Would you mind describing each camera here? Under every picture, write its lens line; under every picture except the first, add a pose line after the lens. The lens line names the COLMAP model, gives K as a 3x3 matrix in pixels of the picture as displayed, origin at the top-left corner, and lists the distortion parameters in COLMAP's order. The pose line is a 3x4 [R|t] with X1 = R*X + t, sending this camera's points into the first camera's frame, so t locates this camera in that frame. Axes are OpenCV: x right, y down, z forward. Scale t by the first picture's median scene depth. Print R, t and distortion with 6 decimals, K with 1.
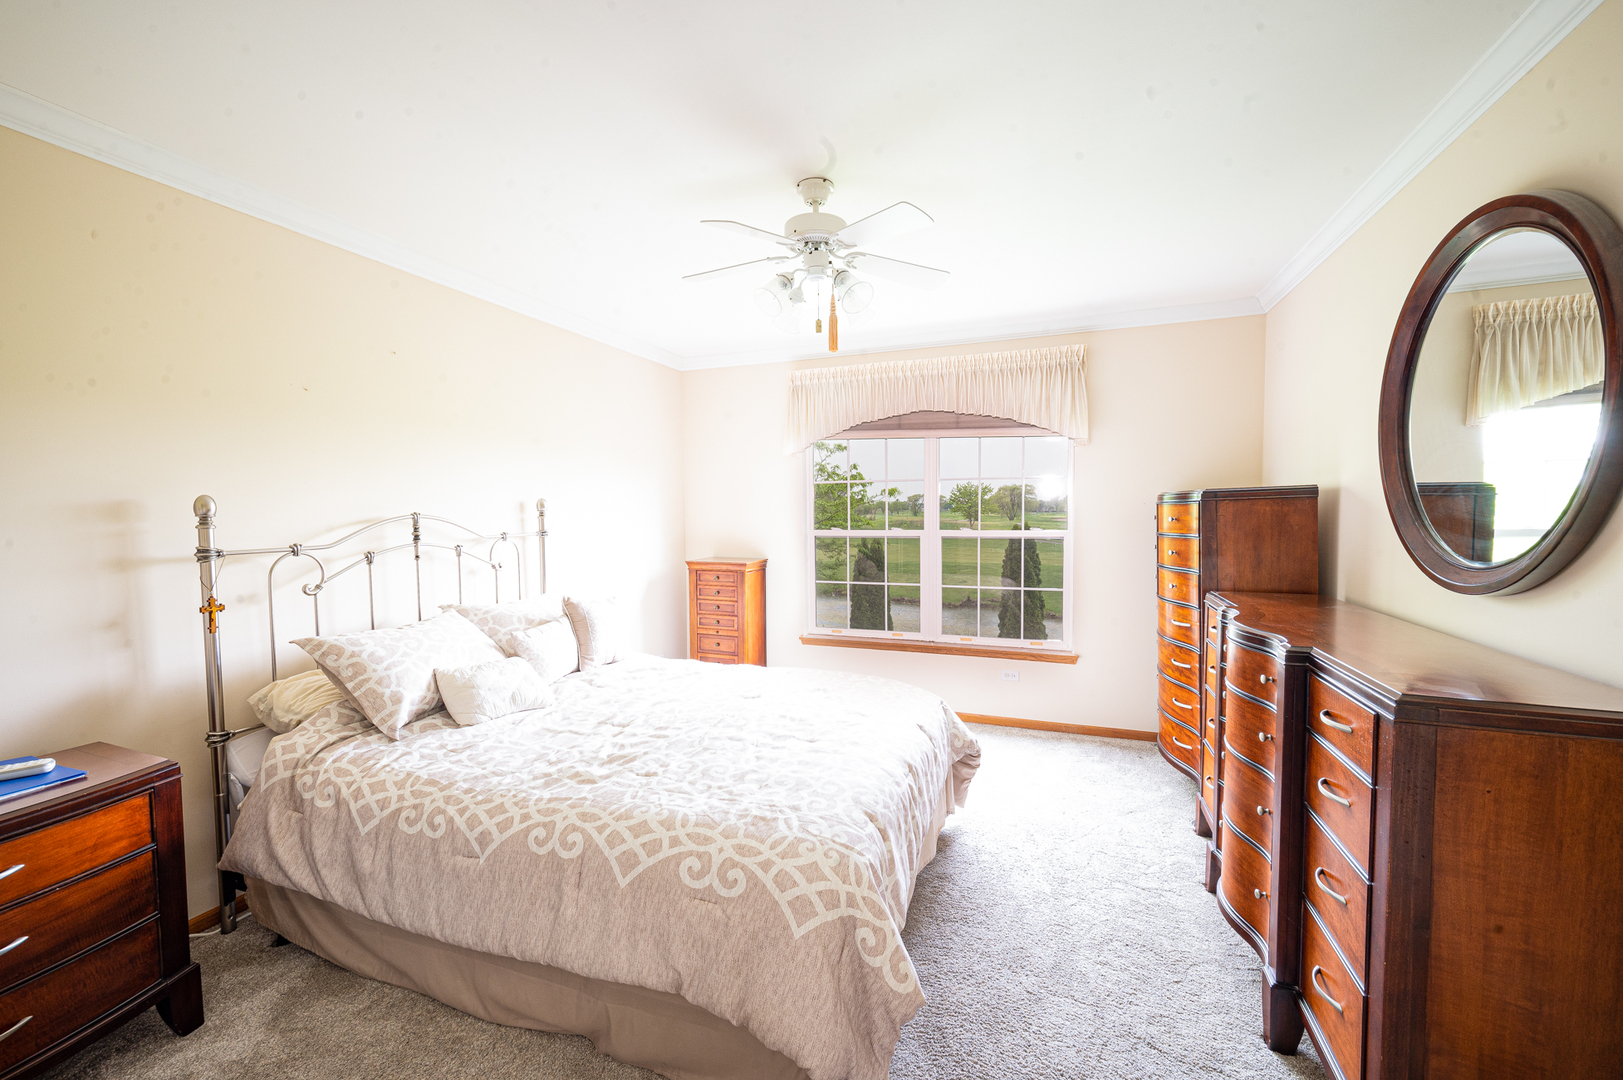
lens RADIAL K [[643.8, 0, 811.5], [0, 643.8, 540.0], [0, 0, 1]] dist [0.000375, 0.000113]
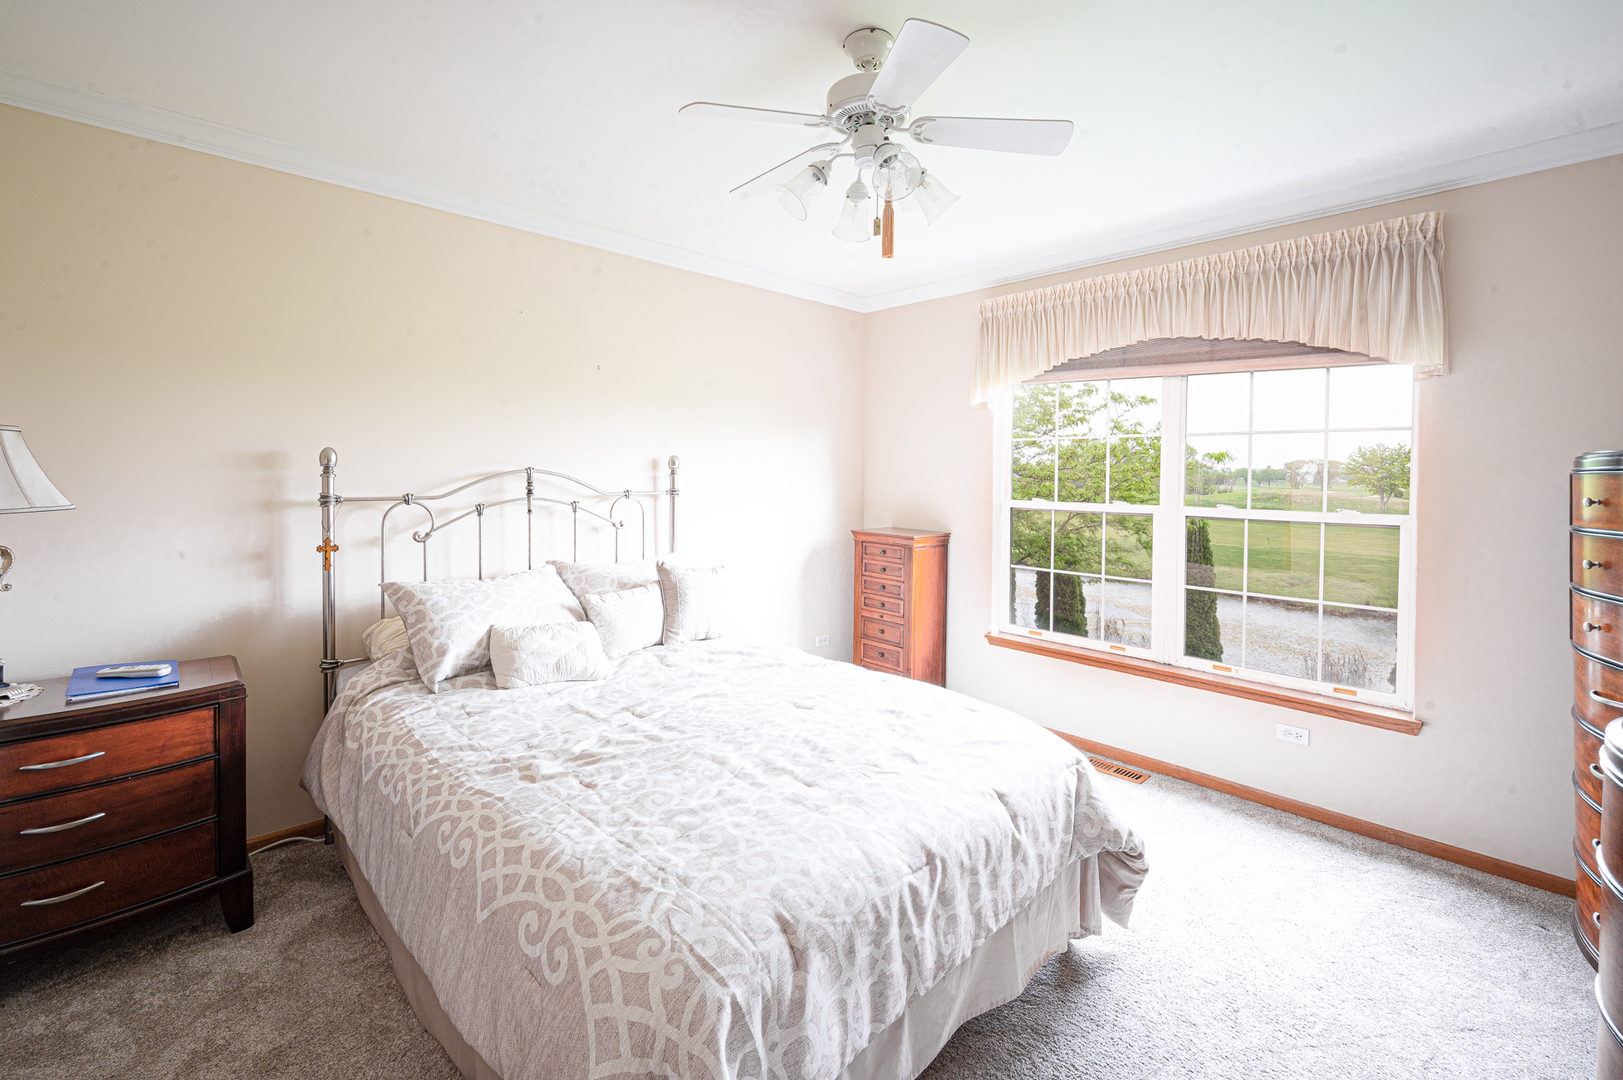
lens RADIAL K [[694.0, 0, 811.2], [0, 694.0, 485.8], [0, 0, 1]] dist [-0.000270, 0.000022]
pose [[0.894451, 0.027542, -0.446317, 0.343848], [-0.040928, 0.998954, -0.020377, -0.011628], [0.445289, 0.036493, 0.894643, 0.279718]]
